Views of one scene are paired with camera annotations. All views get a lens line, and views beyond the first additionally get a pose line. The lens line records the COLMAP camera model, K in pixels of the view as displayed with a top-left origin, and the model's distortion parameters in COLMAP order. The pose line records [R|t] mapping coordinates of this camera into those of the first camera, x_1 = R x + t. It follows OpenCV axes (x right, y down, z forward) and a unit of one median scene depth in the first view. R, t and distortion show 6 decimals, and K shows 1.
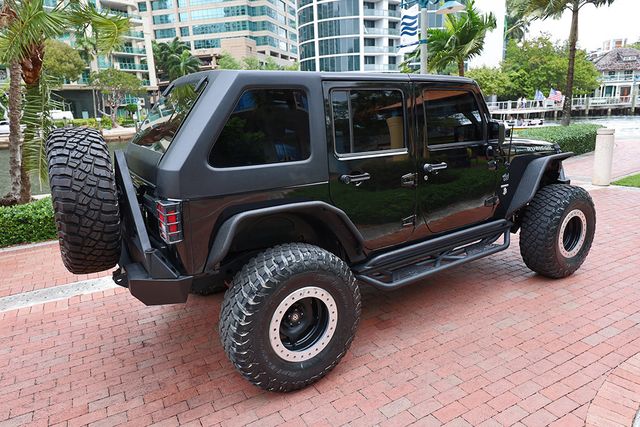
lens RADIAL K [[432.7, 0, 320.0], [0, 432.7, 213.5], [0, 0, 1]] dist [0.002402, 0.001383]
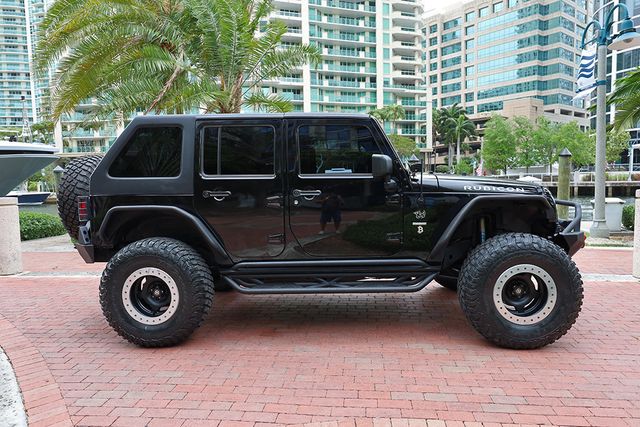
lens RADIAL K [[432.7, 0, 320.0], [0, 432.7, 213.5], [0, 0, 1]] dist [0.002402, 0.001383]
pose [[0.806541, 0.071161, -0.586880, 0.301784], [-0.151533, 0.984448, -0.088883, 0.011309], [0.571428, 0.160620, 0.804781, 0.046485]]
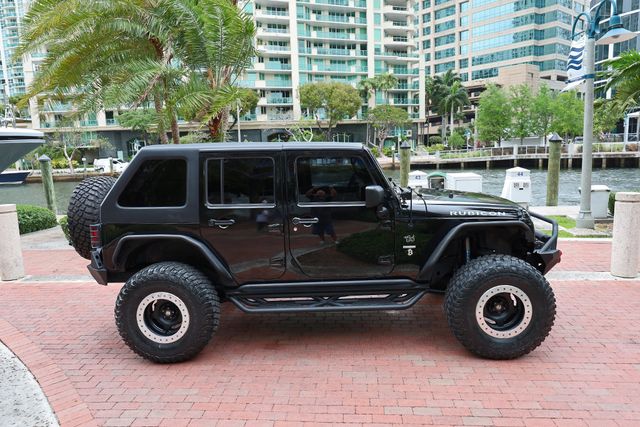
lens RADIAL K [[445.5, 0, 319.0], [0, 445.5, 212.8], [0, 0, 1]] dist [0.001913, 0.000946]
pose [[0.818947, 0.093995, -0.566119, 0.315834], [-0.134312, 0.990490, -0.029841, -0.031347], [0.557931, 0.100475, 0.823783, 0.005279]]
